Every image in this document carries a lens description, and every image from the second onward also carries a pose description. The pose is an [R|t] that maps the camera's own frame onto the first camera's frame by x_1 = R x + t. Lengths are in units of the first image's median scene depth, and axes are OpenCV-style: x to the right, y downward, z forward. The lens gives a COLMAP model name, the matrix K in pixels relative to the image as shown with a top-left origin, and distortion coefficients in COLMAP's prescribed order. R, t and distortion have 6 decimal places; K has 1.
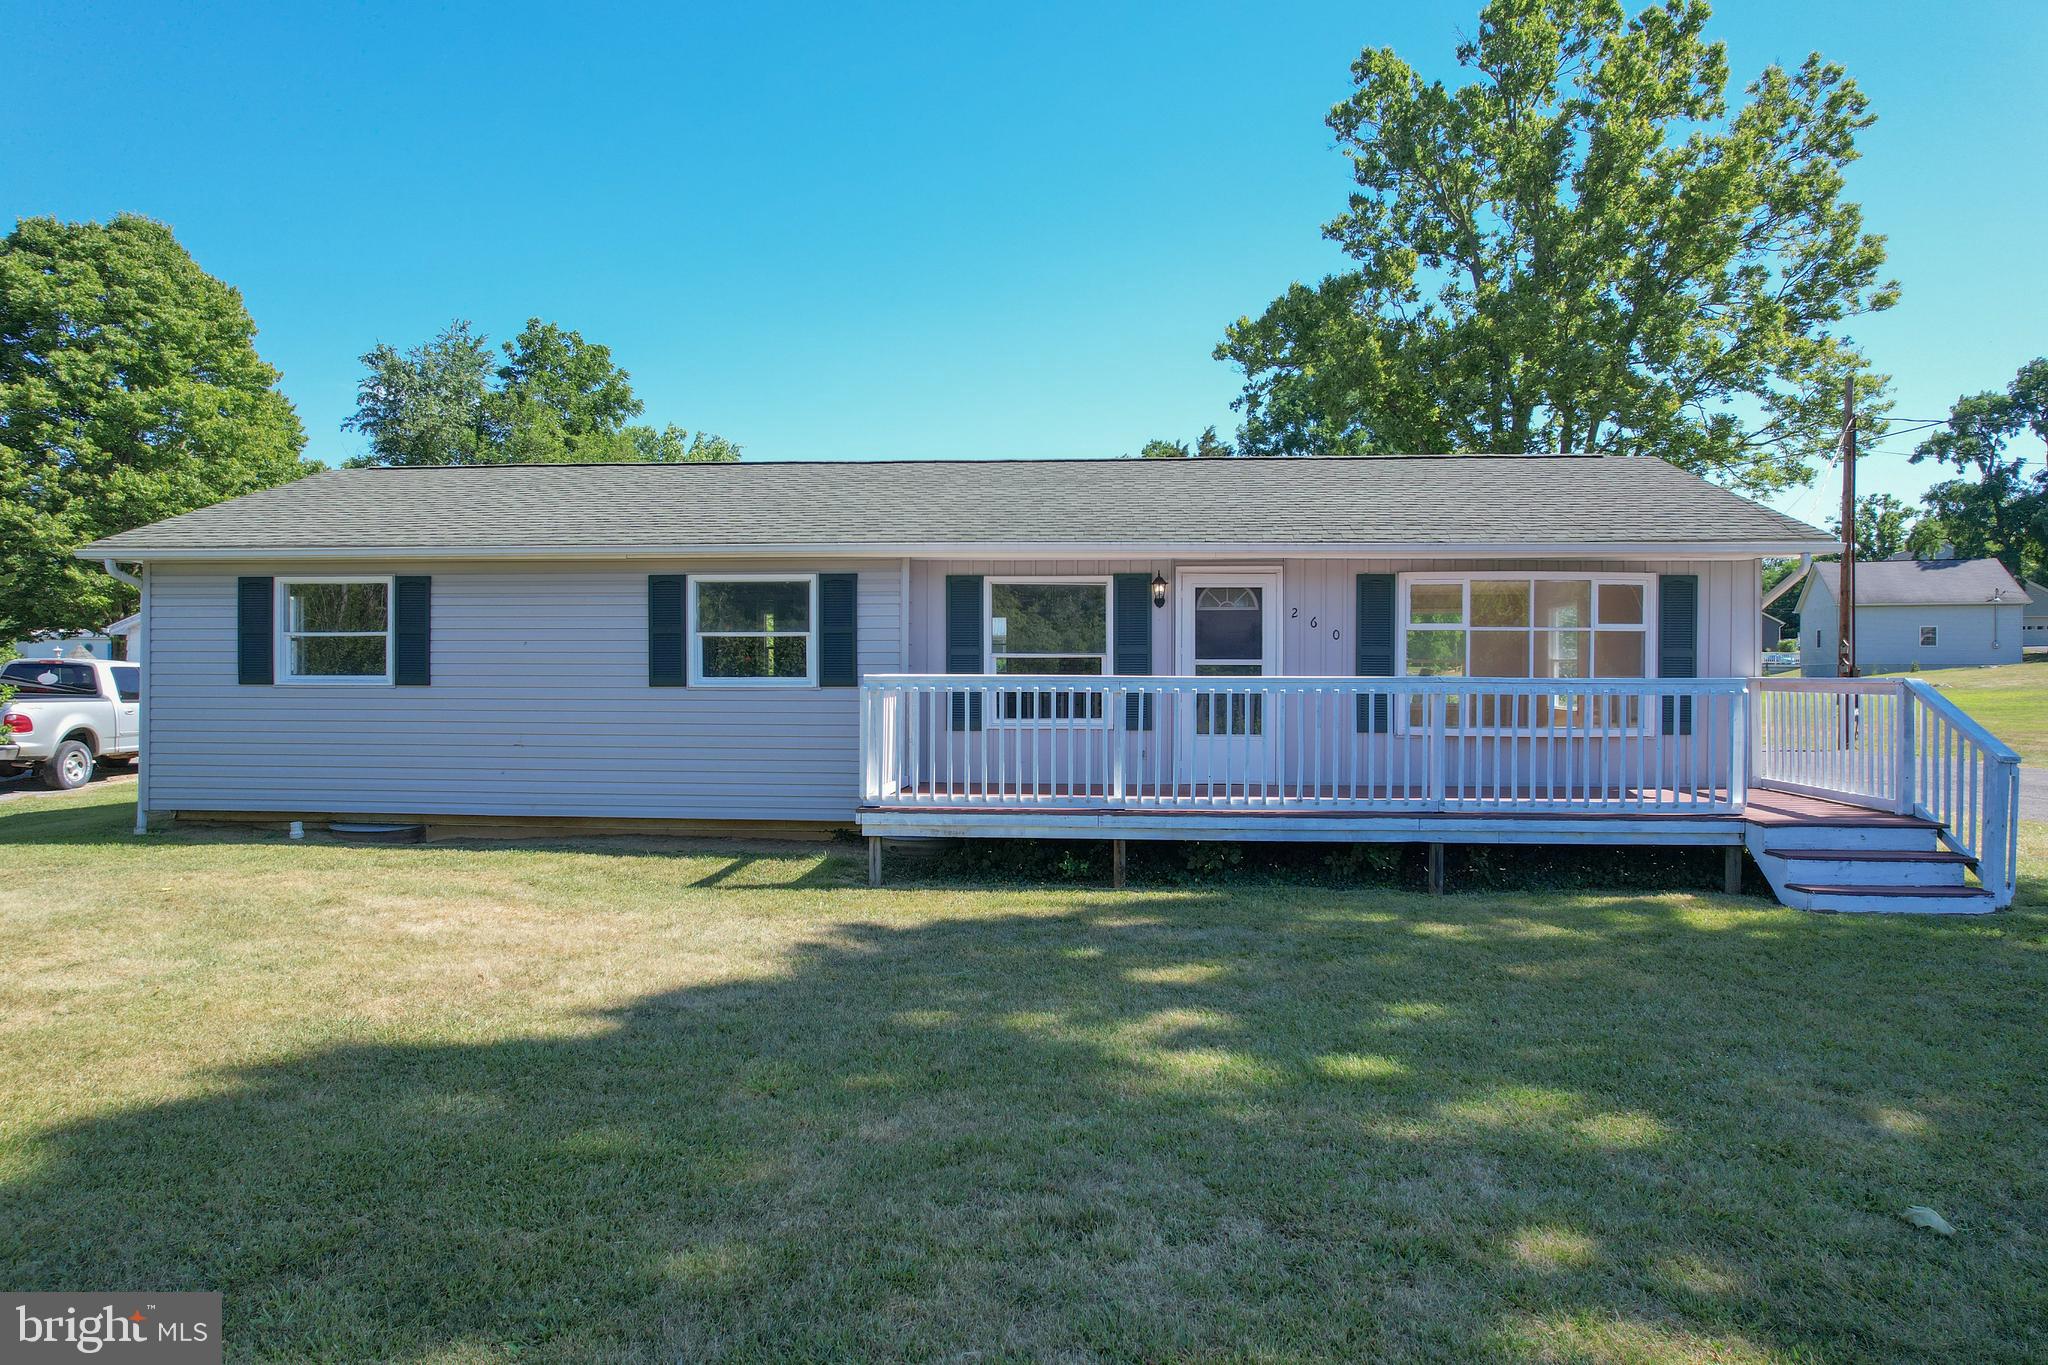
lens RADIAL K [[1303.3, 0, 1014.9], [0, 1303.3, 691.4], [0, 0, 1]] dist [-0.065642, 0.063291]
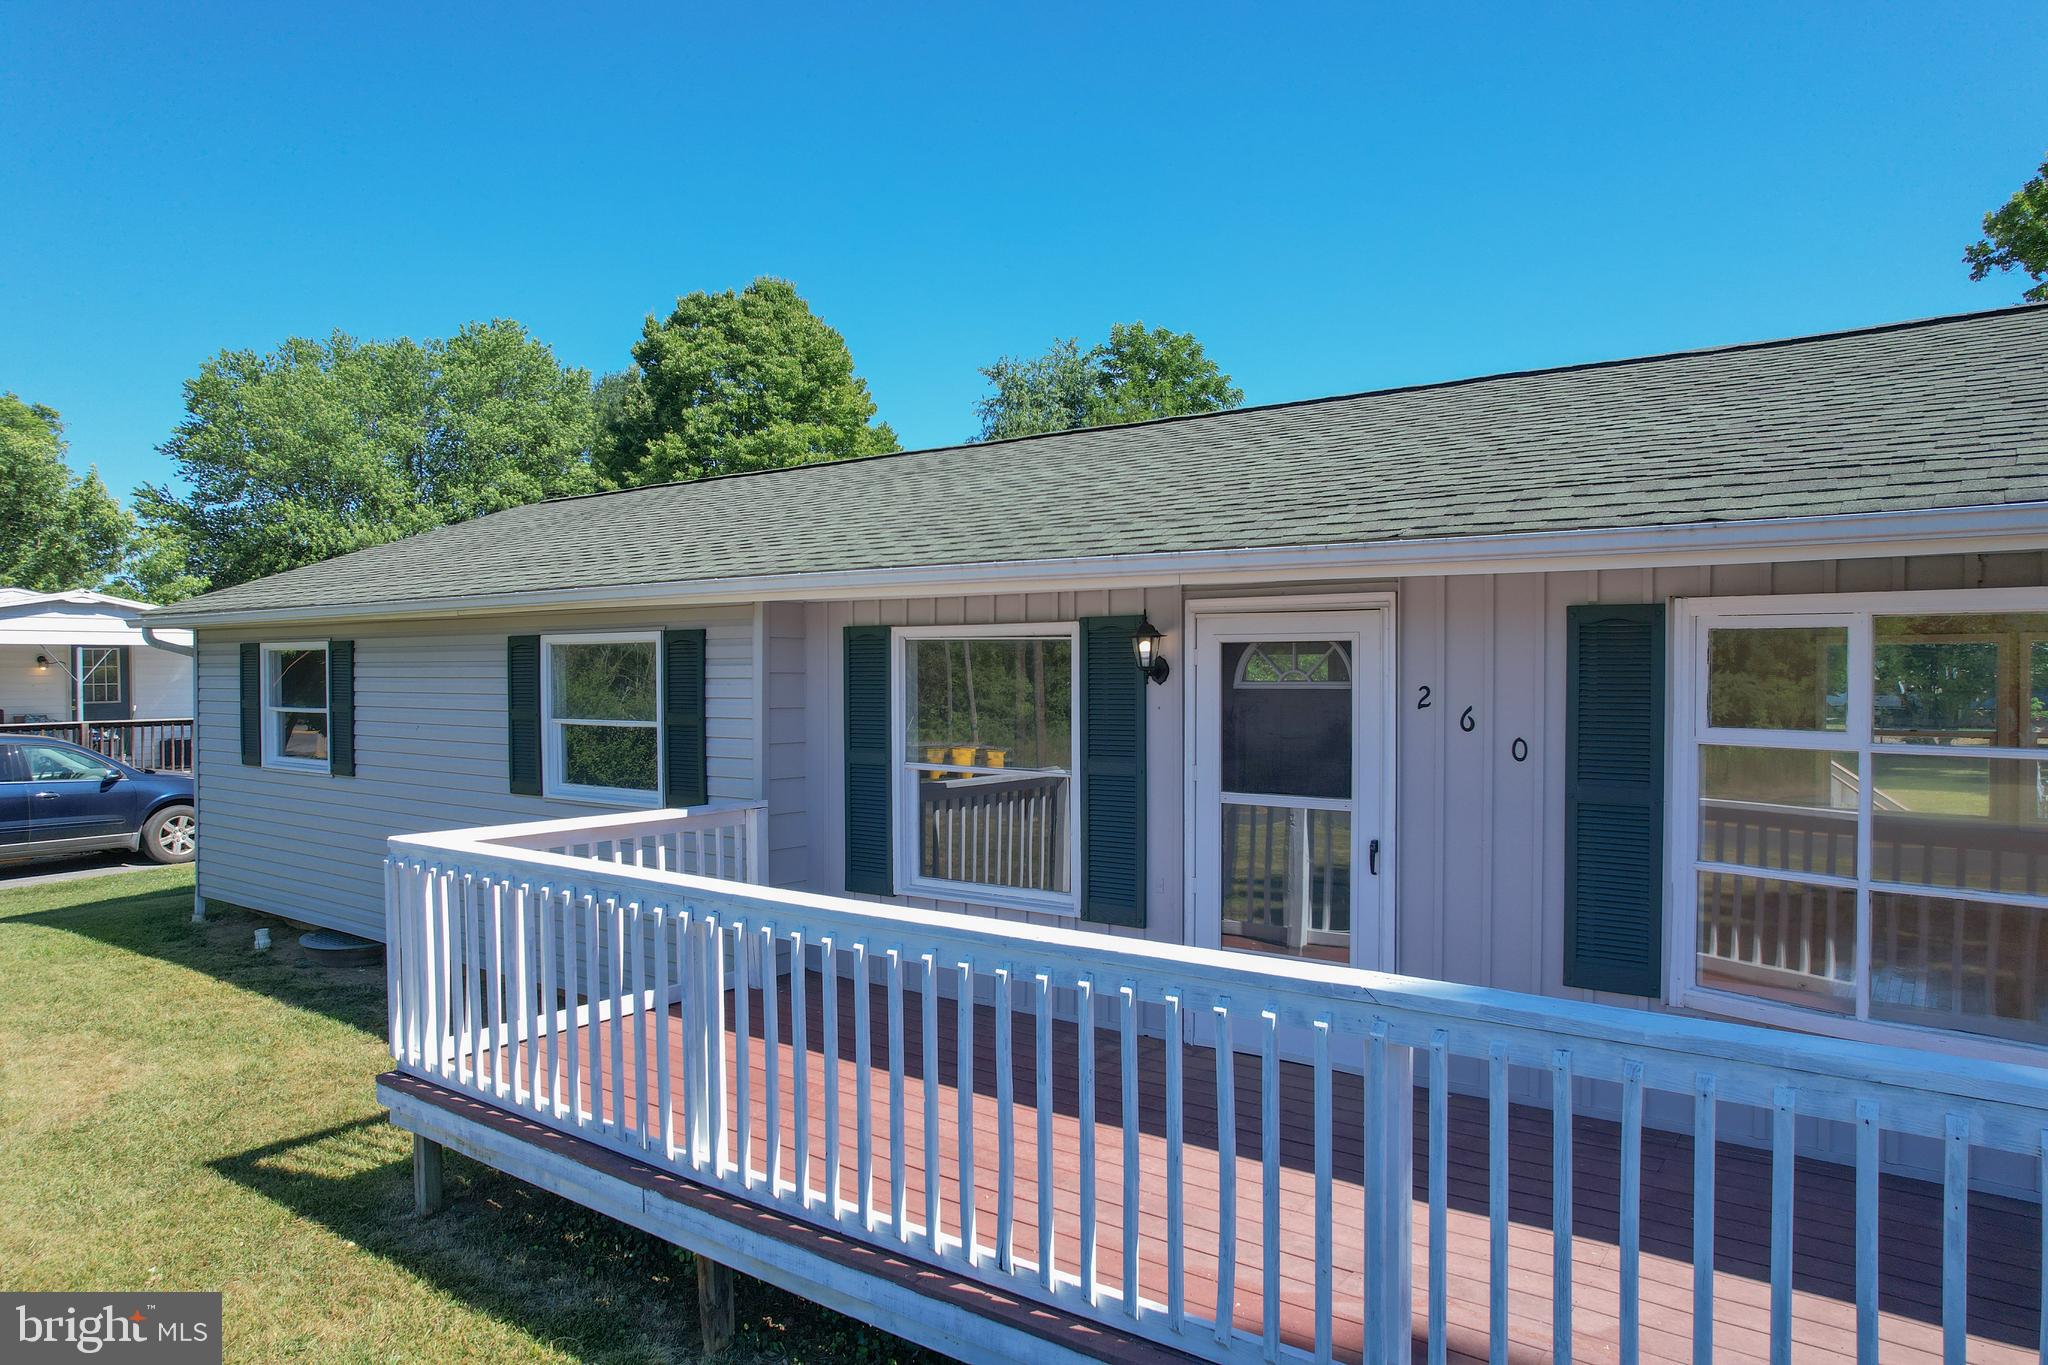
lens RADIAL K [[1303.3, 0, 1014.9], [0, 1303.3, 691.4], [0, 0, 1]] dist [-0.065642, 0.063291]
pose [[0.845490, 0.004622, -0.533971, 0.326243], [-0.002537, 0.999986, 0.004638, -0.063077], [0.533985, -0.002566, 0.845490, 0.546520]]
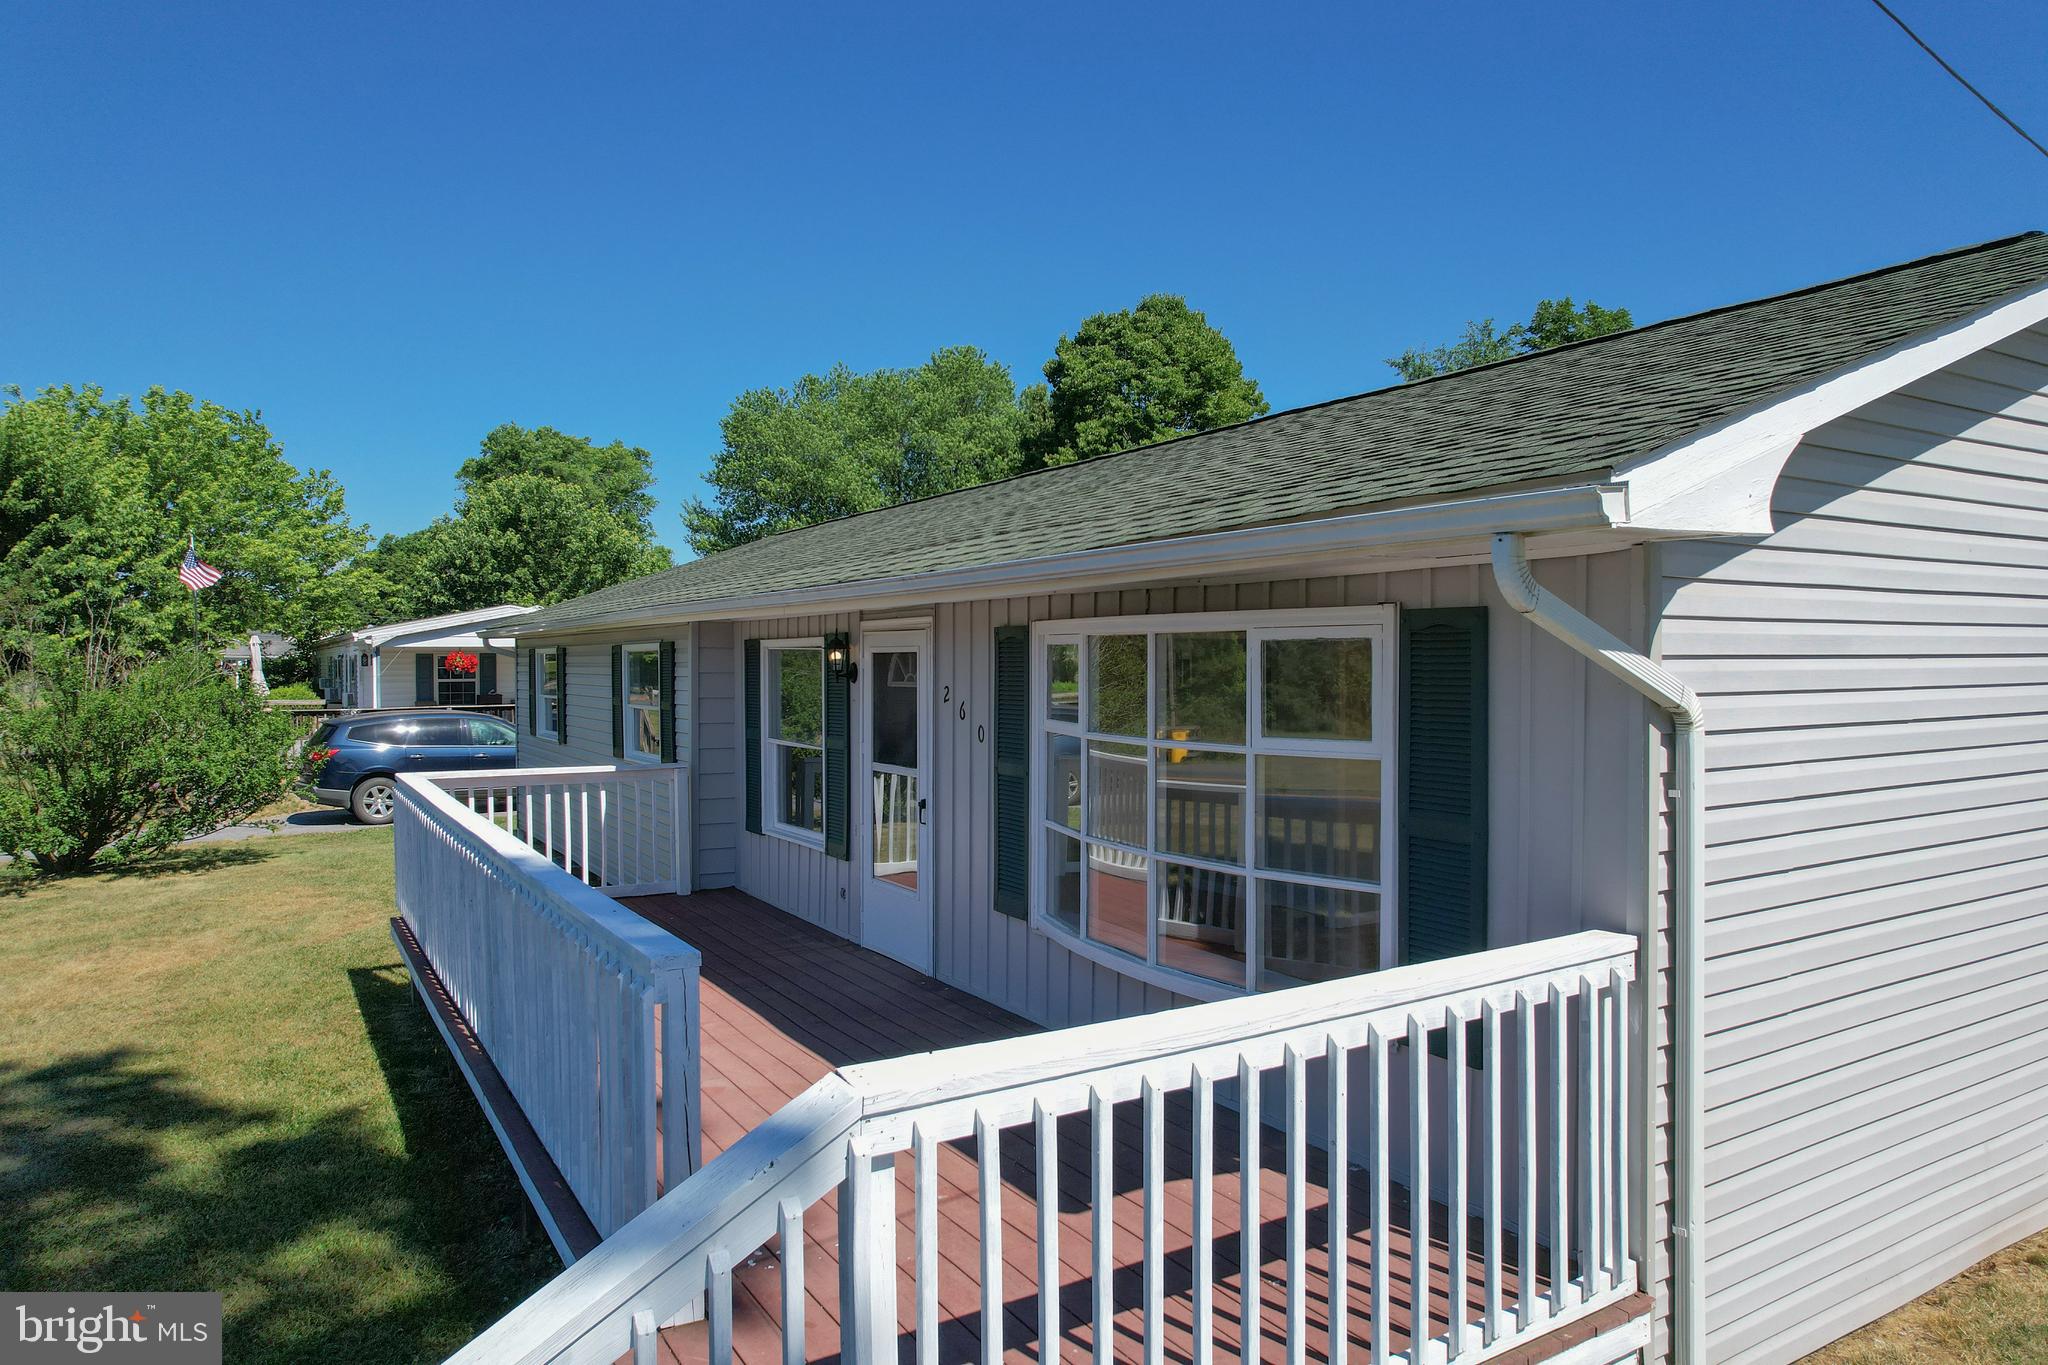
lens RADIAL K [[1303.3, 0, 1014.9], [0, 1303.3, 691.4], [0, 0, 1]] dist [-0.065642, 0.063291]
pose [[0.578737, 0.014781, -0.815380, 0.706348], [-0.007330, 0.999890, 0.012923, -0.068363], [0.815481, -0.001502, 0.578782, 0.668714]]
